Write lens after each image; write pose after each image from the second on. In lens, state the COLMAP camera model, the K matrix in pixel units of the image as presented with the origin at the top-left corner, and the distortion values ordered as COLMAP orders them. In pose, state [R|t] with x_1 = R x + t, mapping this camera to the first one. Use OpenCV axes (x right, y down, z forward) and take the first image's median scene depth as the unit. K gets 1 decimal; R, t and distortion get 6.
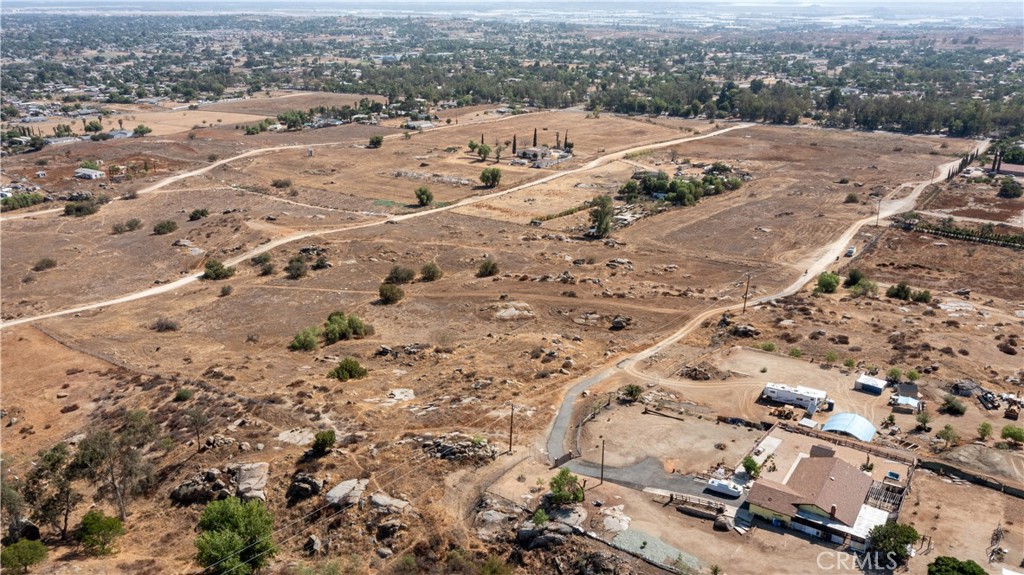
lens RADIAL K [[804.4, 0, 512.4], [0, 804.4, 282.1], [0, 0, 1]] dist [-0.021514, 0.017119]
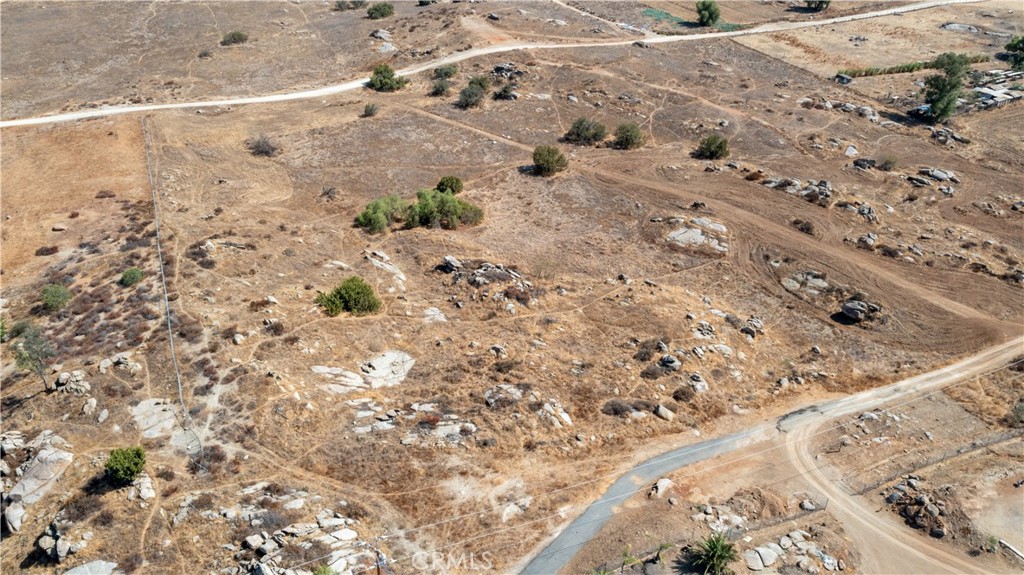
lens RADIAL K [[804.4, 0, 513.1], [0, 804.4, 287.3], [0, 0, 1]] dist [-0.021514, 0.017119]
pose [[0.889009, 0.263179, -0.374699, 0.109976], [-0.160812, 0.945645, 0.282656, -0.073034], [0.428722, -0.191028, 0.883010, 0.354319]]
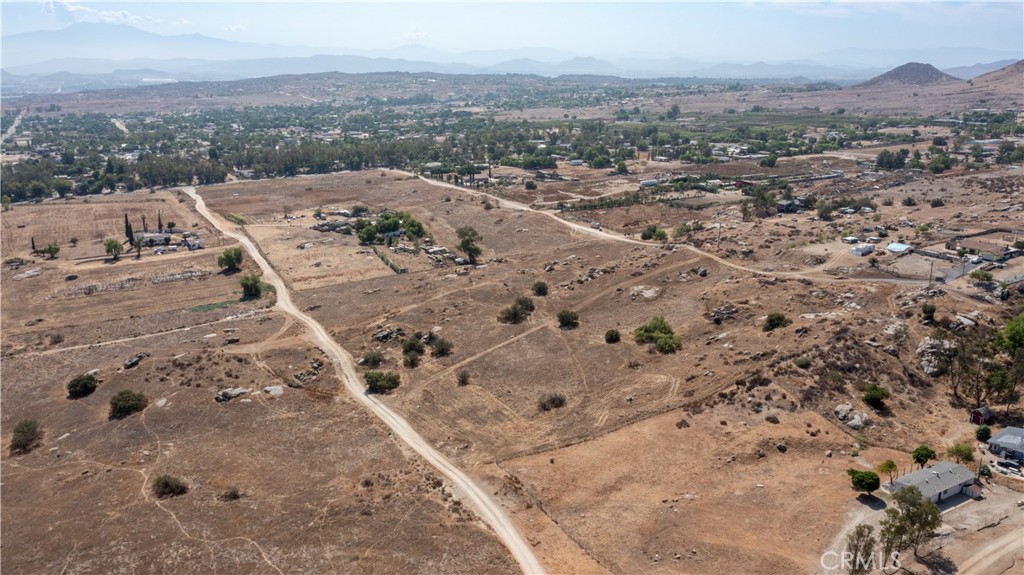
lens RADIAL K [[804.4, 0, 512.9], [0, 804.4, 288.0], [0, 0, 1]] dist [-0.021514, 0.017119]
pose [[0.406161, -0.248652, 0.879321, -1.159604], [0.312243, 0.942112, 0.122182, -0.185620], [-0.858800, 0.224936, 0.460289, 0.539058]]
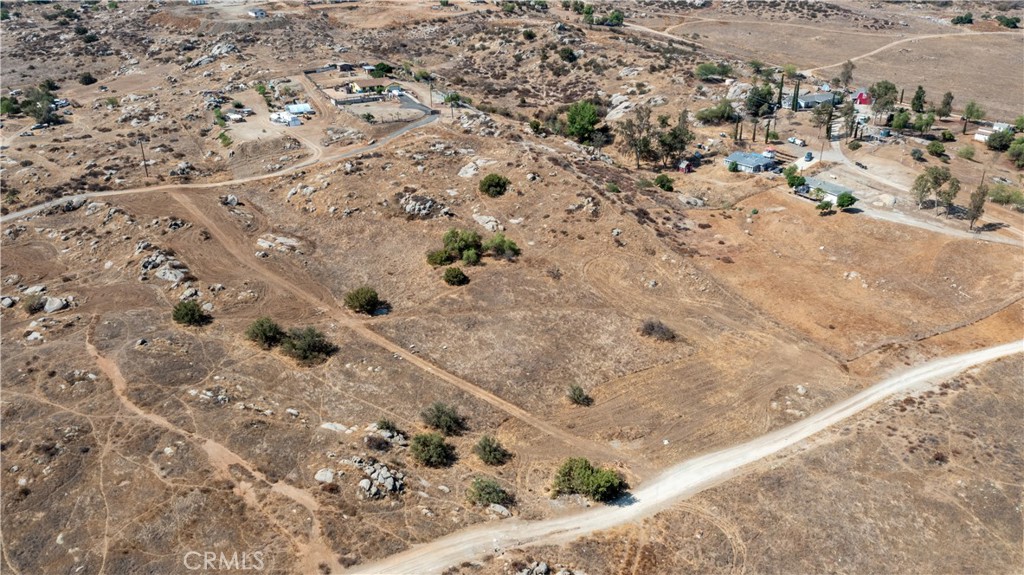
lens RADIAL K [[804.4, 0, 510.8], [0, 804.4, 280.2], [0, 0, 1]] dist [-0.021514, 0.017119]
pose [[-0.910475, -0.169423, 0.377267, -0.543226], [0.140032, 0.732057, 0.666696, -0.462748], [-0.389135, 0.659840, -0.642795, 1.402344]]
